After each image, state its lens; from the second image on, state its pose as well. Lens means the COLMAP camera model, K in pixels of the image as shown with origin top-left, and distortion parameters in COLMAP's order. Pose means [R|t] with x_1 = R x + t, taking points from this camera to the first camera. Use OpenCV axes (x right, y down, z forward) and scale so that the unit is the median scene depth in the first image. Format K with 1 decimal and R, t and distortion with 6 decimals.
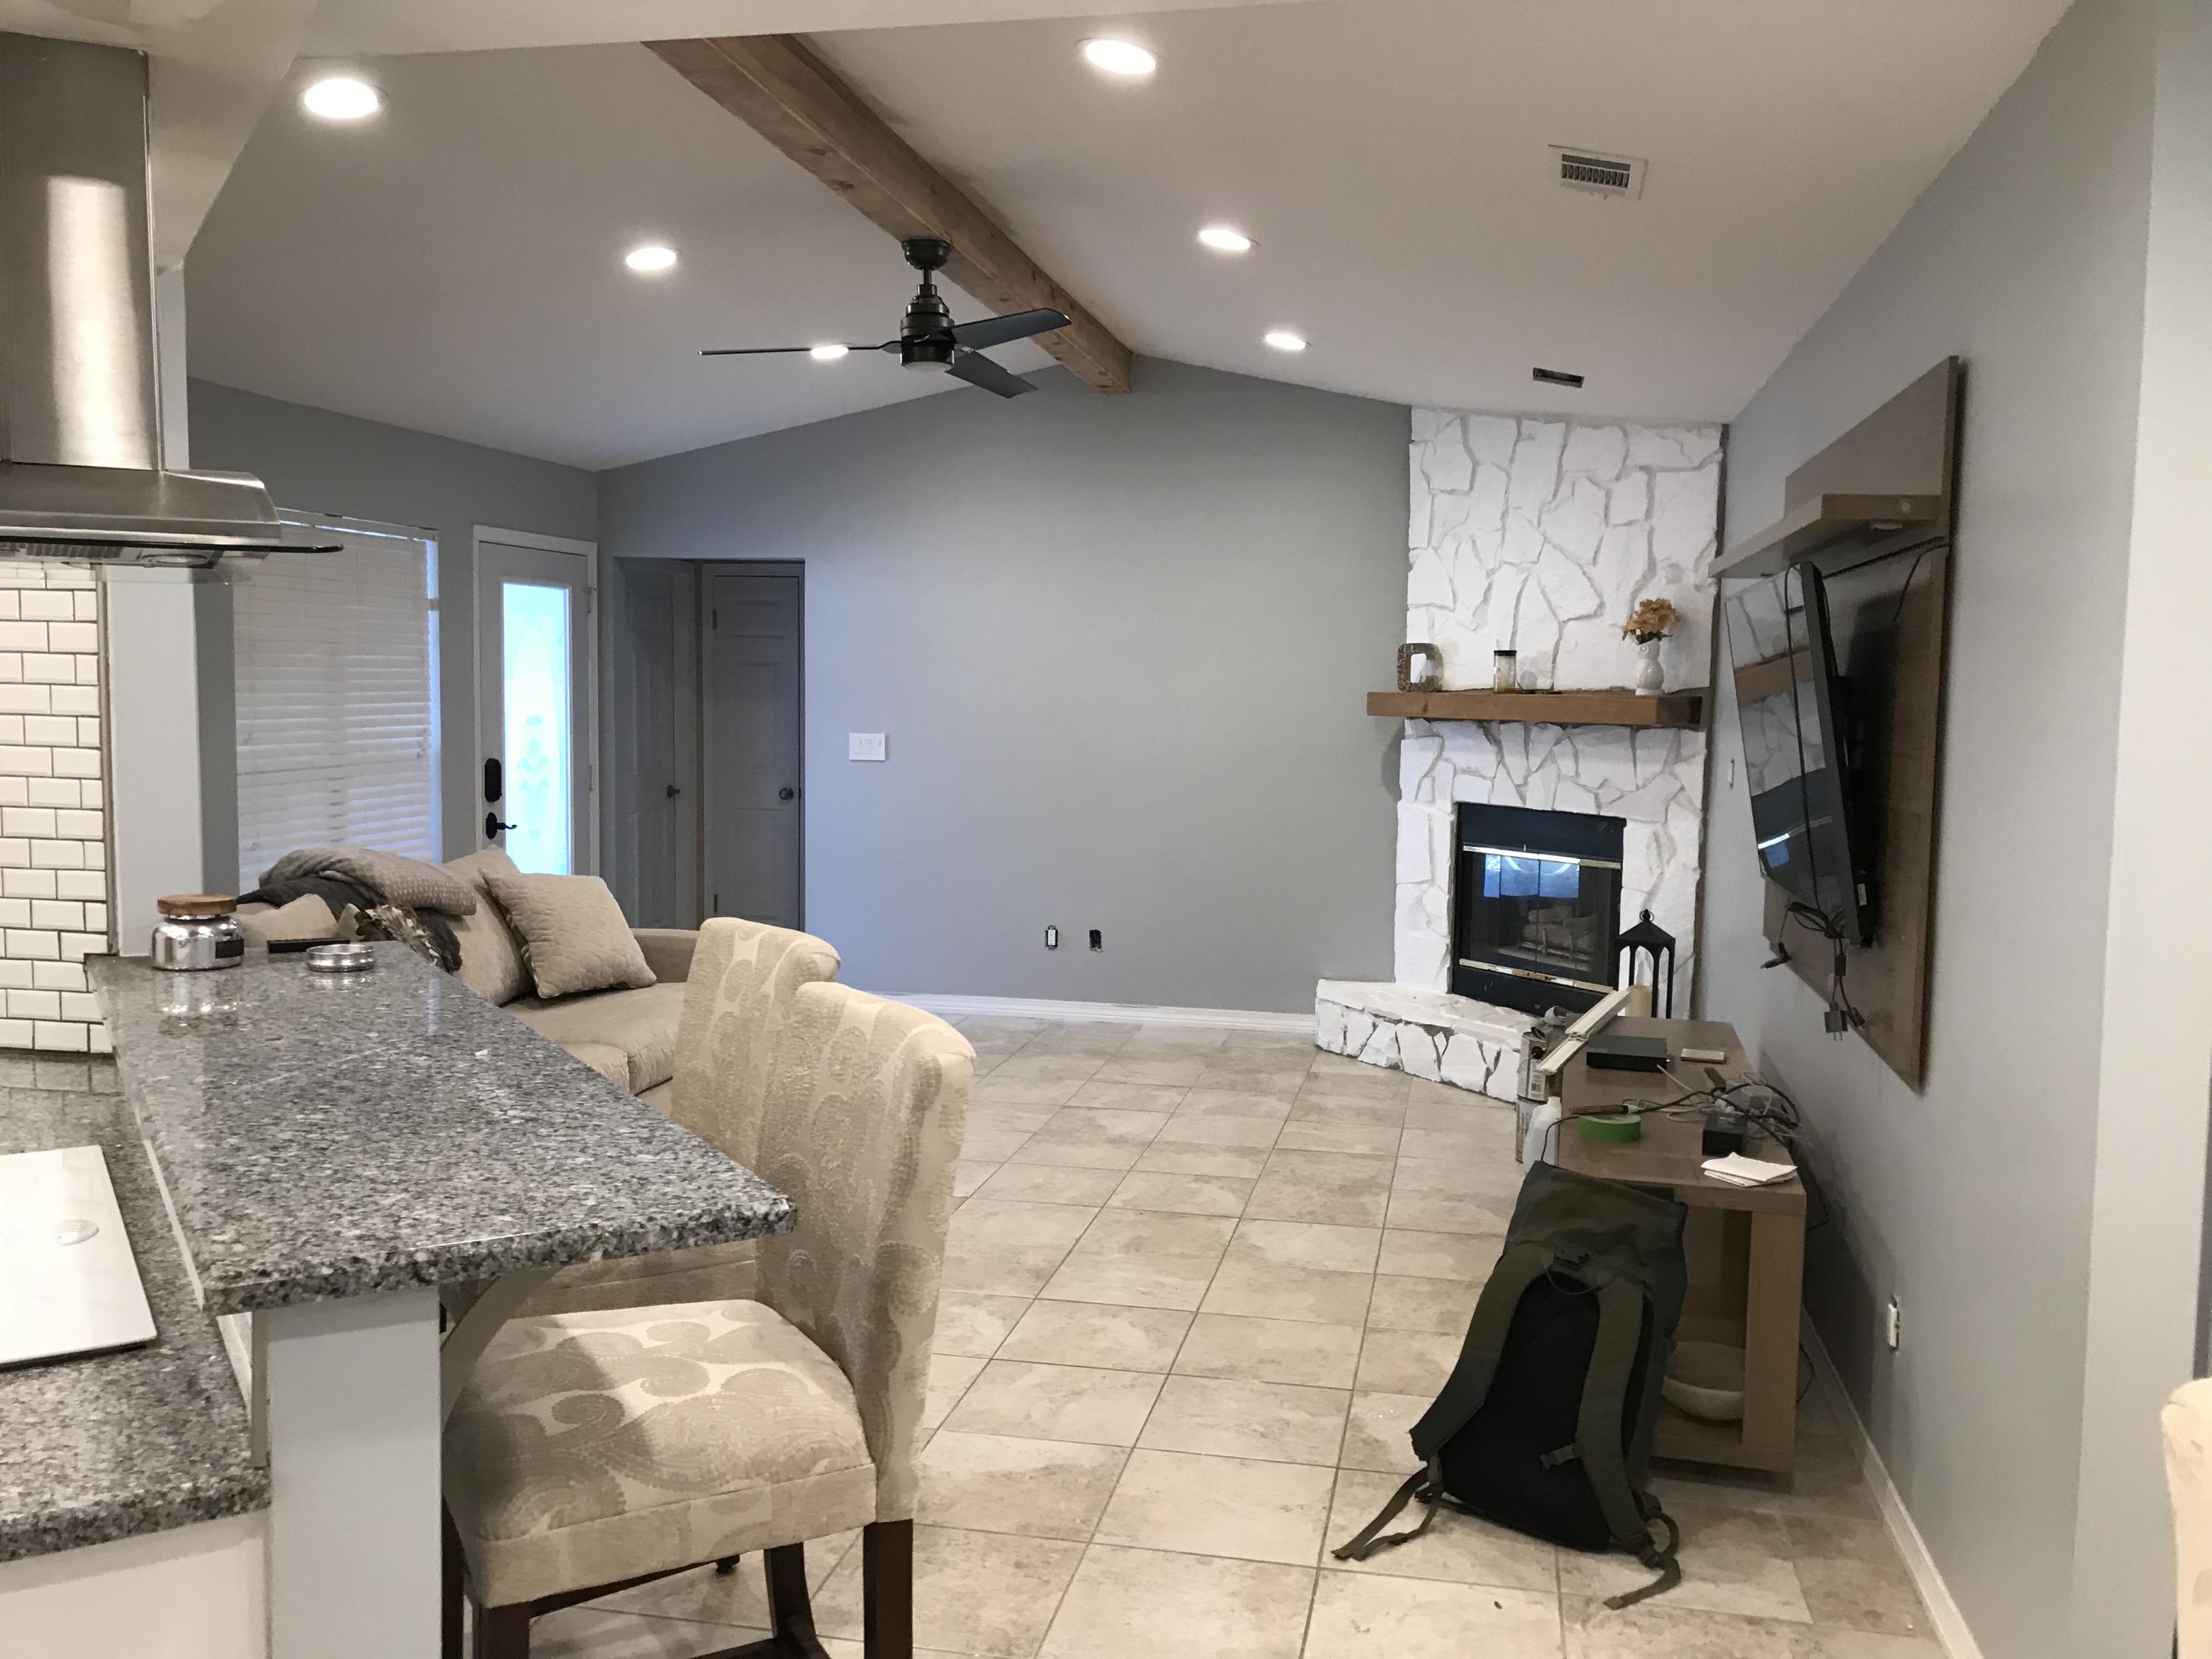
lens RADIAL K [[1813.6, 0, 1114.2], [0, 1813.6, 822.3], [0, 0, 1]] dist [0.084485, -0.105997]
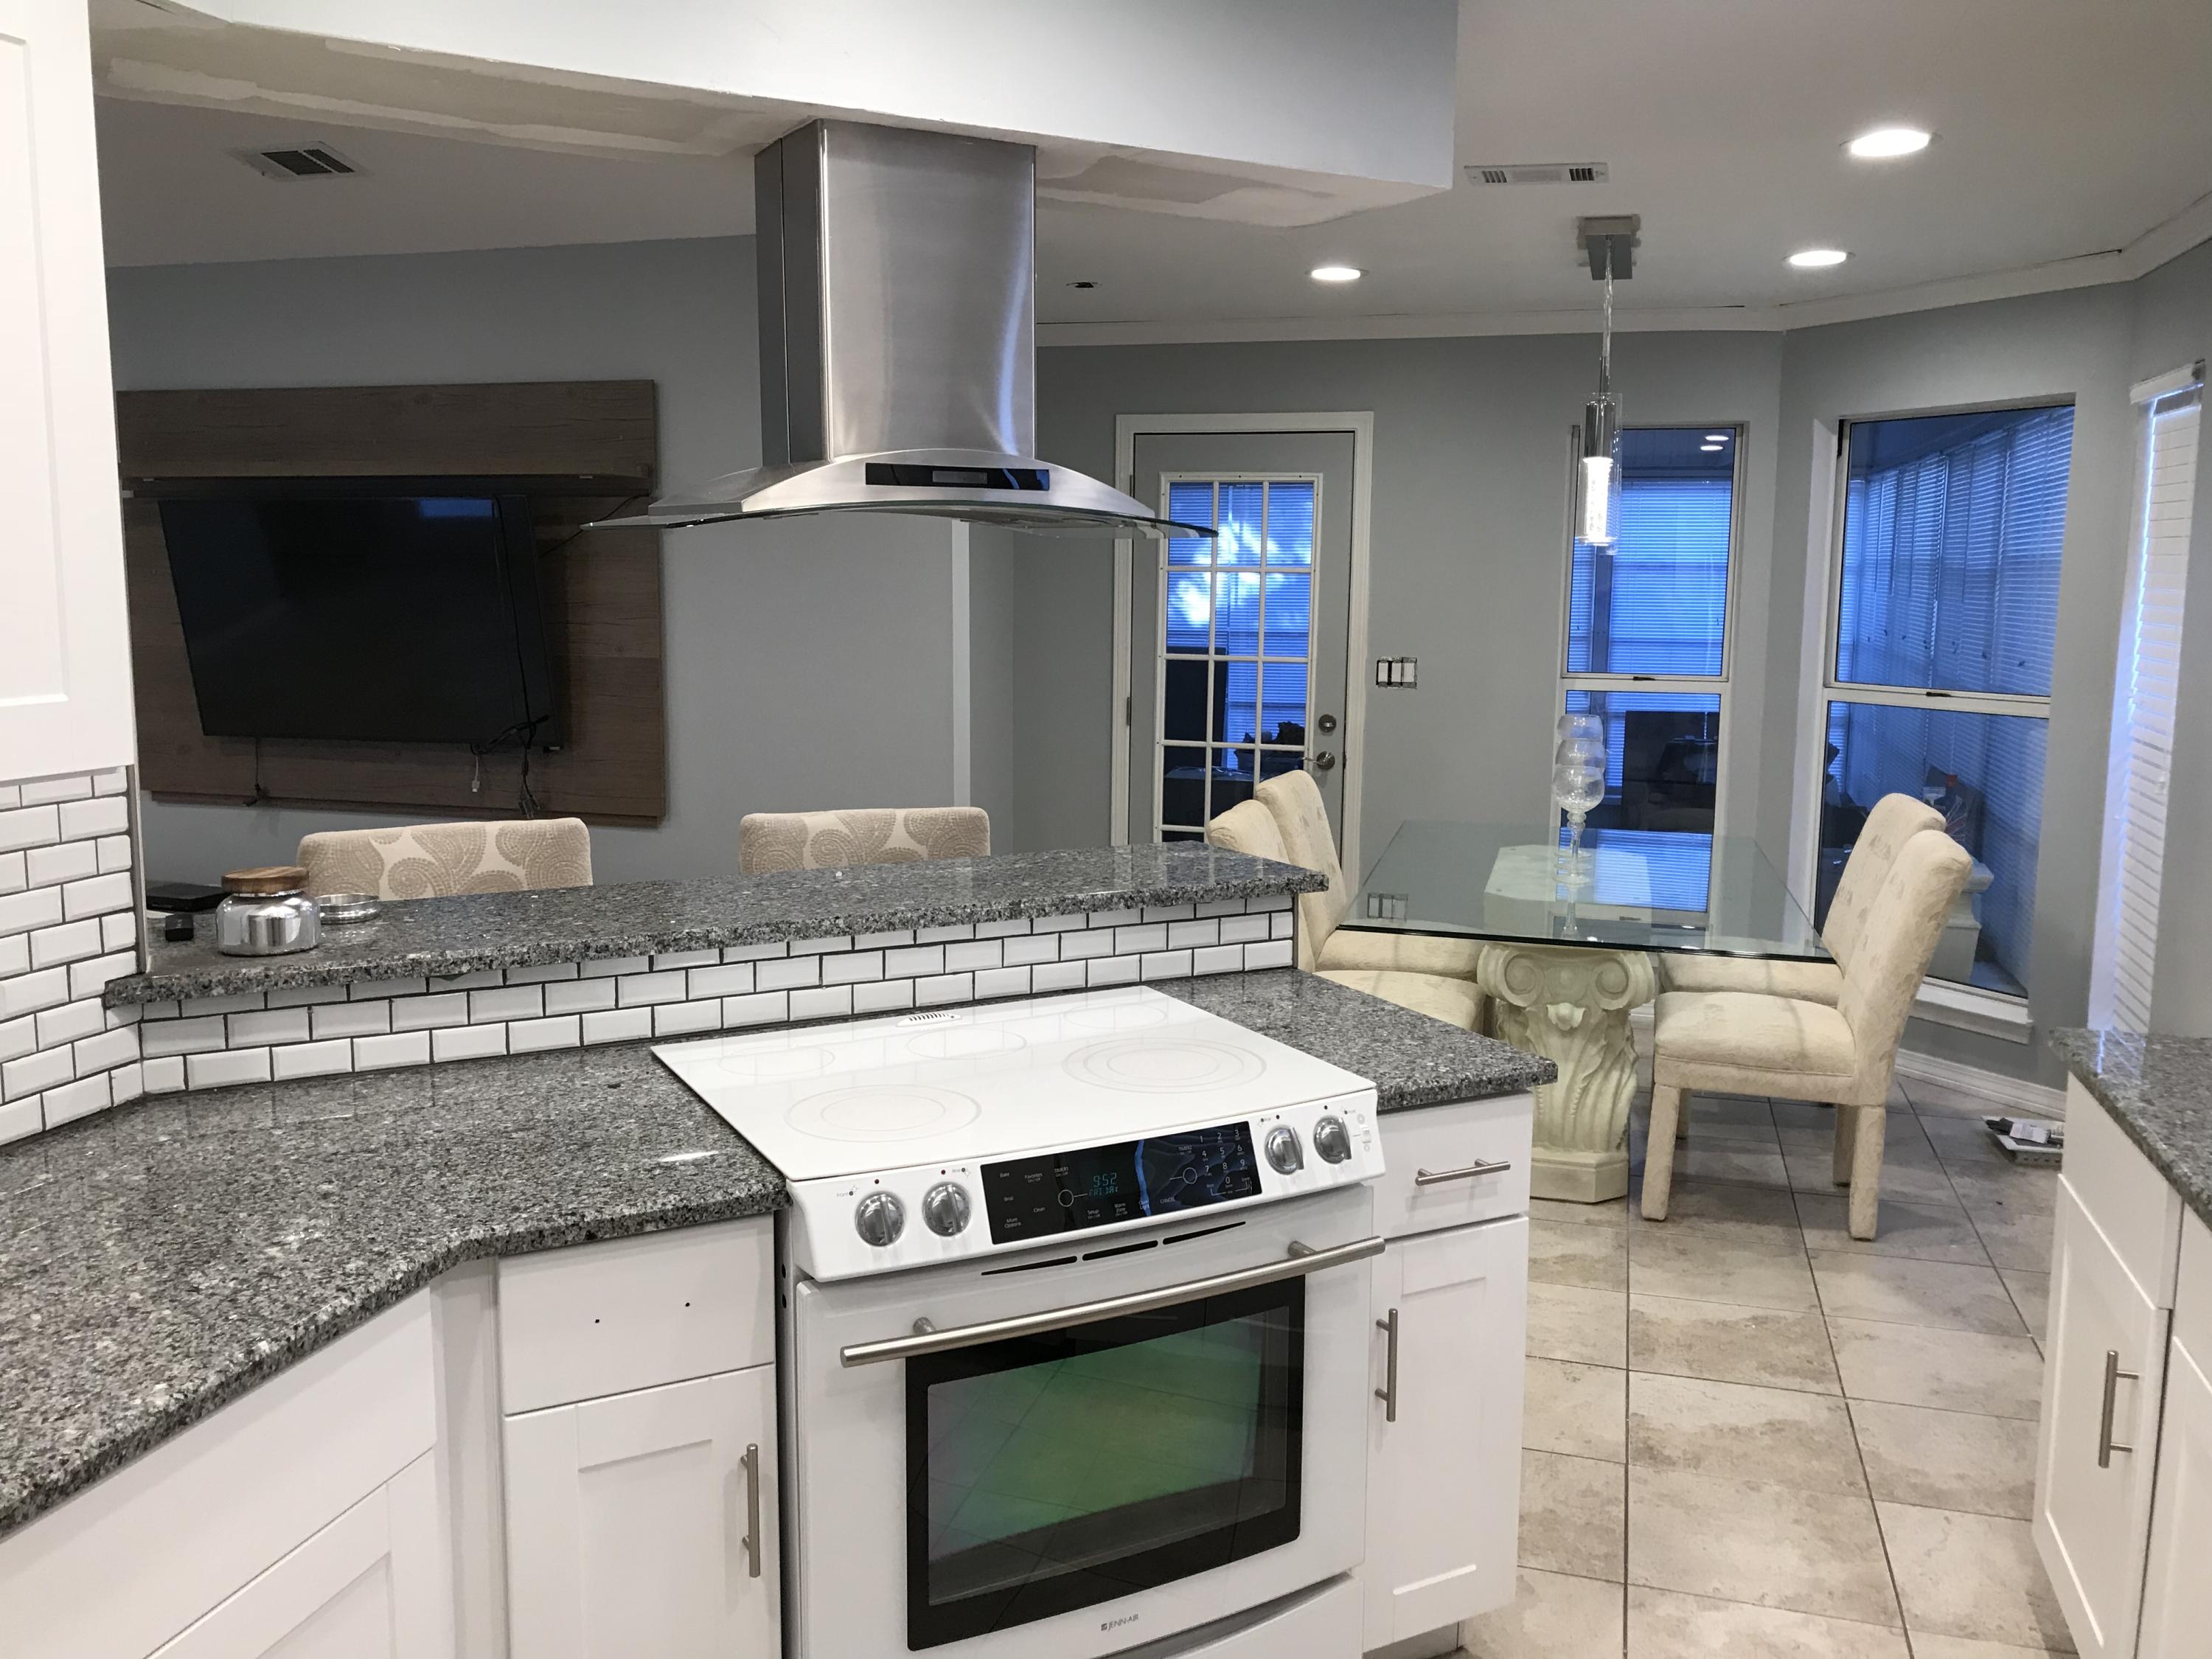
lens RADIAL K [[1813.6, 0, 1114.2], [0, 1813.6, 822.3], [0, 0, 1]] dist [0.084485, -0.105997]
pose [[0.071220, -0.150024, 0.986114, -1.319111], [0.069715, 0.986955, 0.145117, -0.080972], [-0.995021, 0.058411, 0.080750, 0.520072]]
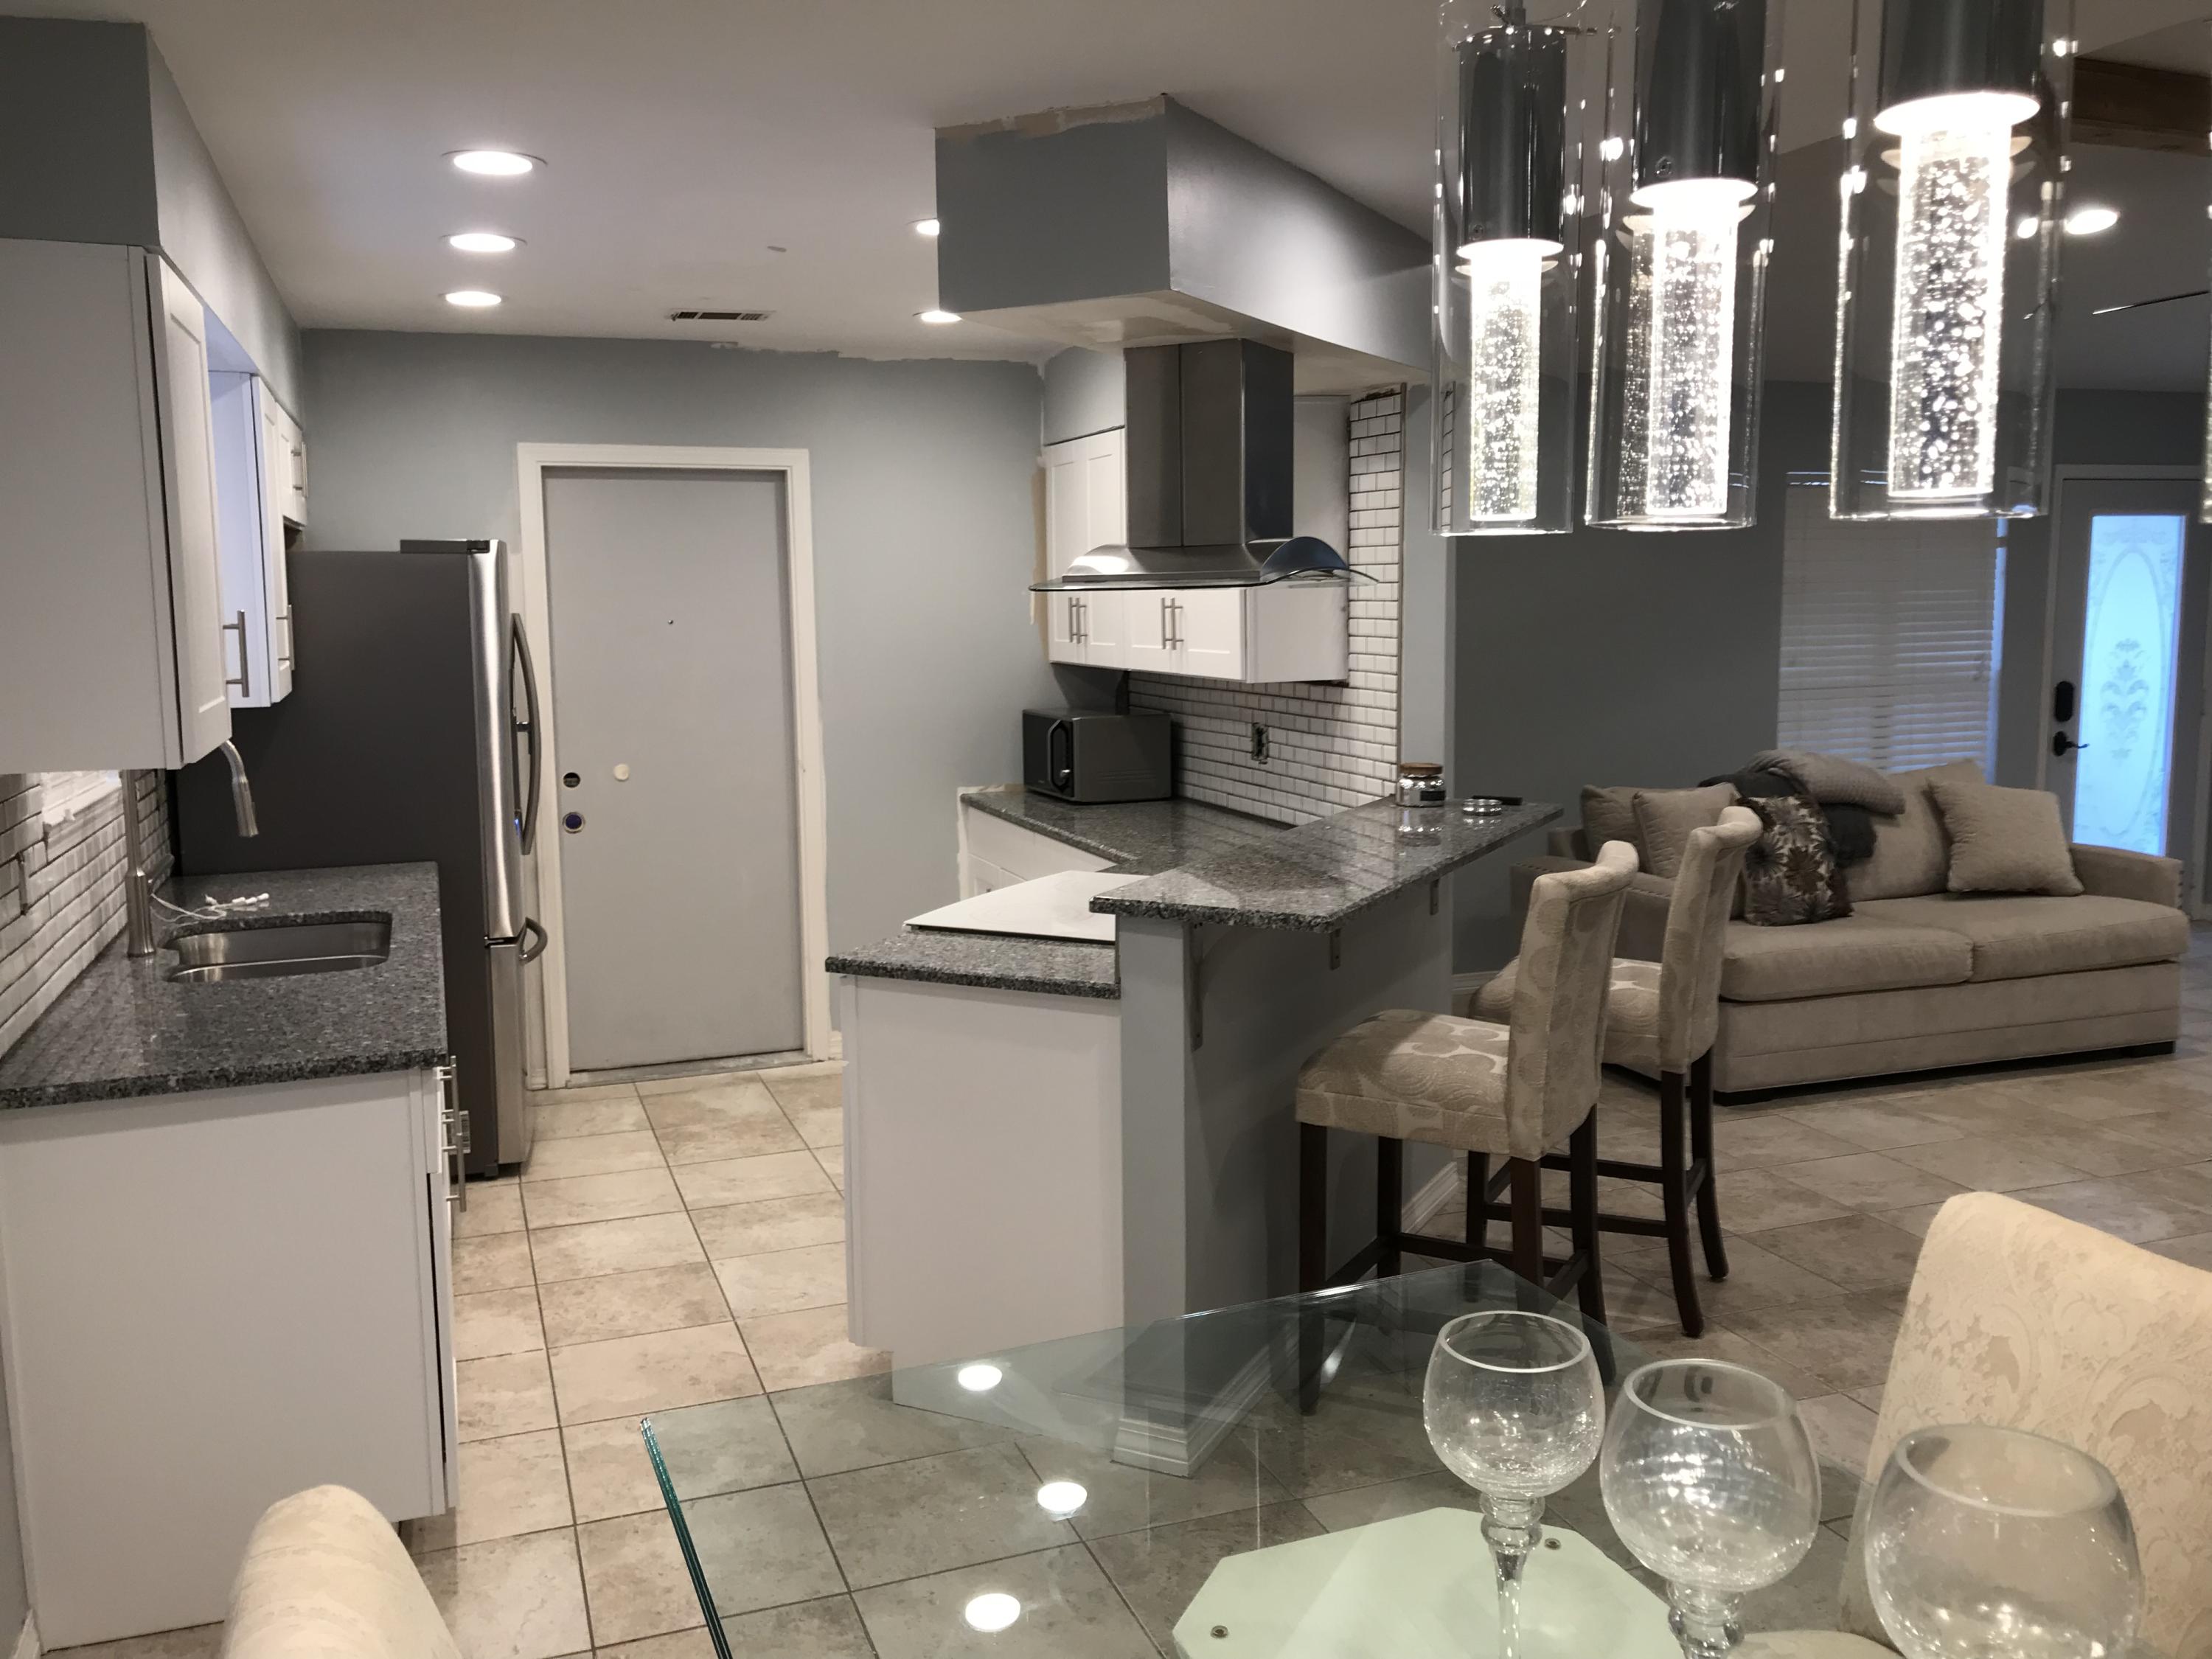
lens RADIAL K [[1906.5, 0, 1163.8], [0, 1906.5, 818.6], [0, 0, 1]] dist [0.092582, -0.214974]
pose [[0.539972, 0.083777, -0.837503, 0.849377], [-0.047121, 0.996482, 0.069300, -0.019905], [0.840363, 0.002044, 0.542020, -0.152104]]
